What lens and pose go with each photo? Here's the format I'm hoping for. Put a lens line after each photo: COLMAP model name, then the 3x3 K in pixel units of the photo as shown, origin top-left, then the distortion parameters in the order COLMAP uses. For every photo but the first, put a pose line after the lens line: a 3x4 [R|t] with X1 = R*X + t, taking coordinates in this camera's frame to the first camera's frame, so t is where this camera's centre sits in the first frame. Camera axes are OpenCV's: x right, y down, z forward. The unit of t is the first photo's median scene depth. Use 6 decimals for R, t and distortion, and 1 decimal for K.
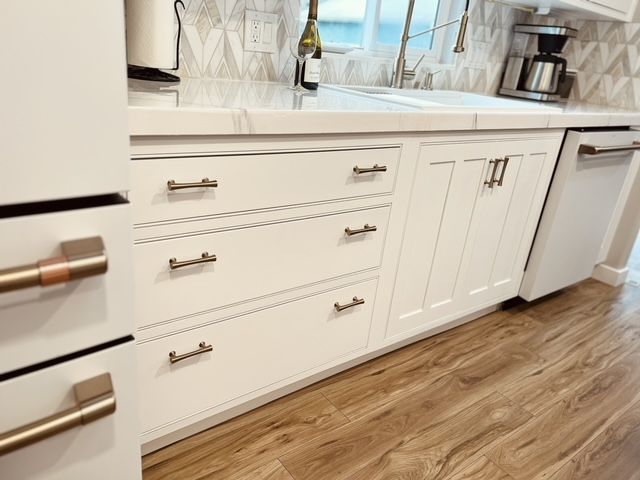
lens RADIAL K [[478.6, 0, 320.0], [0, 478.6, 240.0], [0, 0, 1]] dist [0.073492, -0.081669]
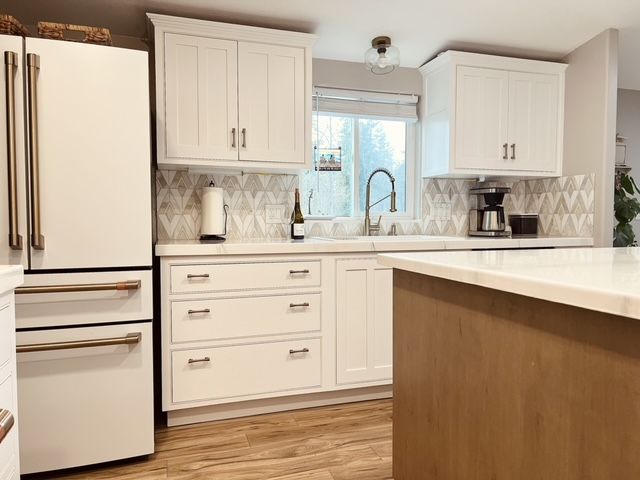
lens RADIAL K [[446.2, 0, 311.2], [0, 446.2, 243.1], [0, 0, 1]] dist [0.084989, -0.061338]
pose [[0.937012, -0.091925, -0.336985, 0.415255], [-0.028917, 0.941023, -0.337104, 0.189656], [0.348099, 0.325615, 0.879091, -0.326862]]
